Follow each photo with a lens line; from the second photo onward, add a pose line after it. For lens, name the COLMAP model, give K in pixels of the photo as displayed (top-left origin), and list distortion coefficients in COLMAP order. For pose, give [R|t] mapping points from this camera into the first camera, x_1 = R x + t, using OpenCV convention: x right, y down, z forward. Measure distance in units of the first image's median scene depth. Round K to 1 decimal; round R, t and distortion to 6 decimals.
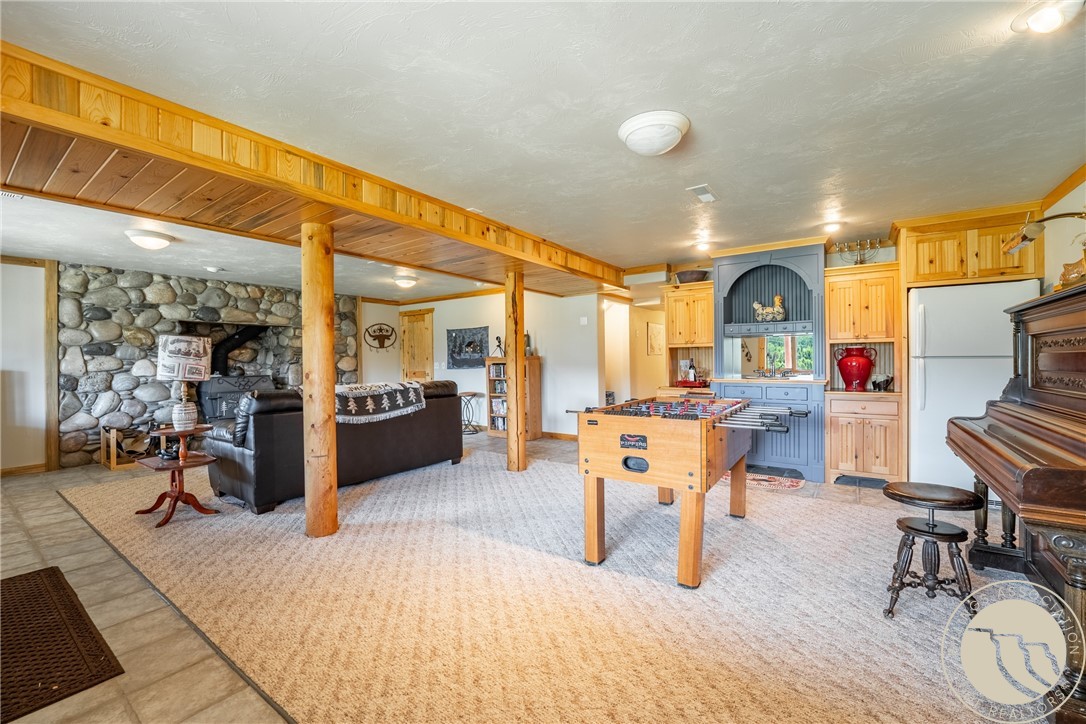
lens RADIAL K [[445.6, 0, 546.7], [0, 445.6, 359.9], [0, 0, 1]] dist [-0.018925, 0.001482]
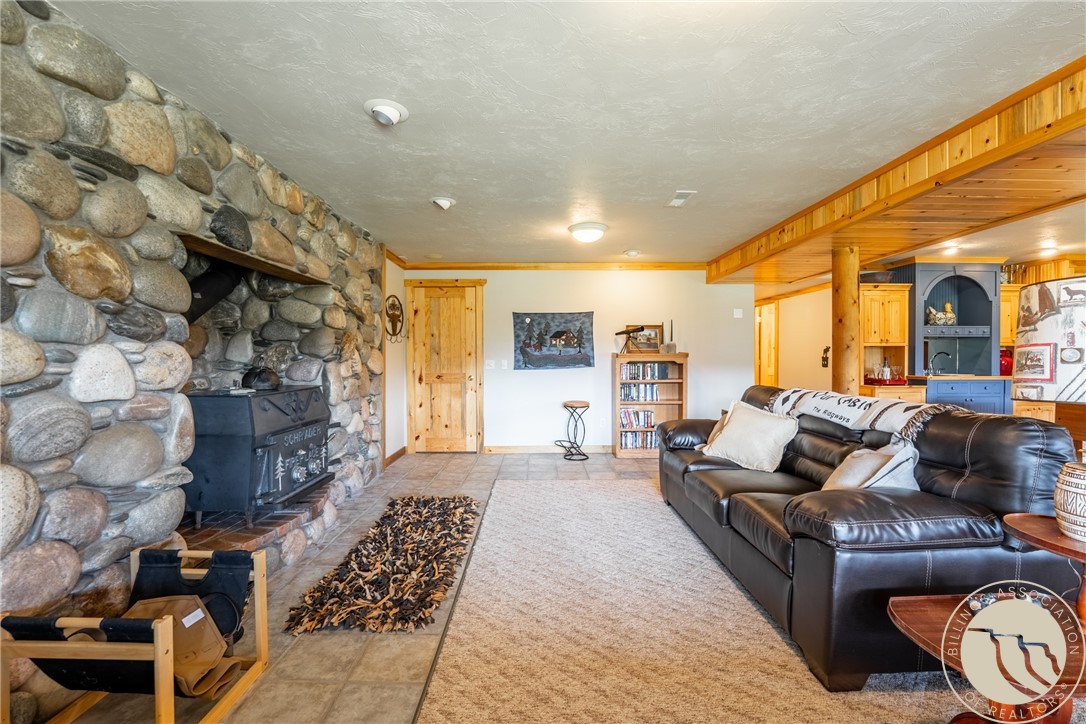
lens RADIAL K [[445.6, 0, 544.8], [0, 445.6, 359.1], [0, 0, 1]] dist [-0.018925, 0.001482]
pose [[0.804861, 0.006034, 0.593433, -1.109605], [-0.005493, 0.999981, -0.002717, 0.010894], [-0.593438, -0.001073, 0.804879, 0.769437]]
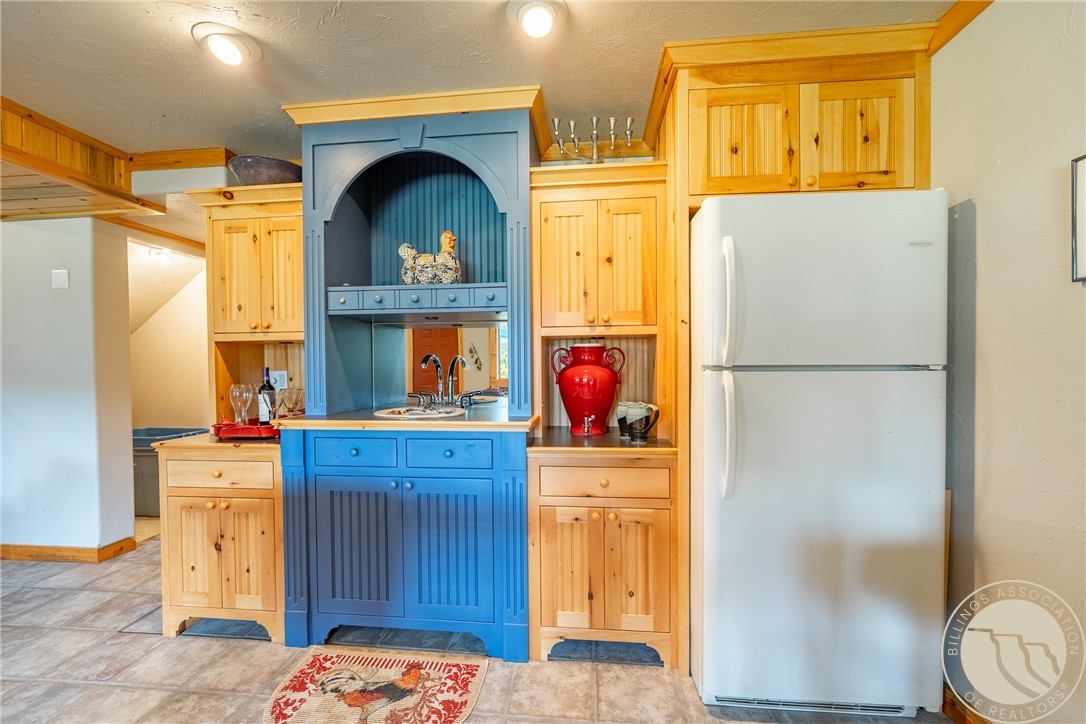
lens RADIAL K [[445.6, 0, 541.4], [0, 445.6, 367.6], [0, 0, 1]] dist [-0.018925, 0.001482]
pose [[0.870330, -0.000666, 0.492468, 0.416031], [-0.001712, 0.999989, 0.004377, -0.006611], [-0.492465, -0.004653, 0.870320, 0.603119]]
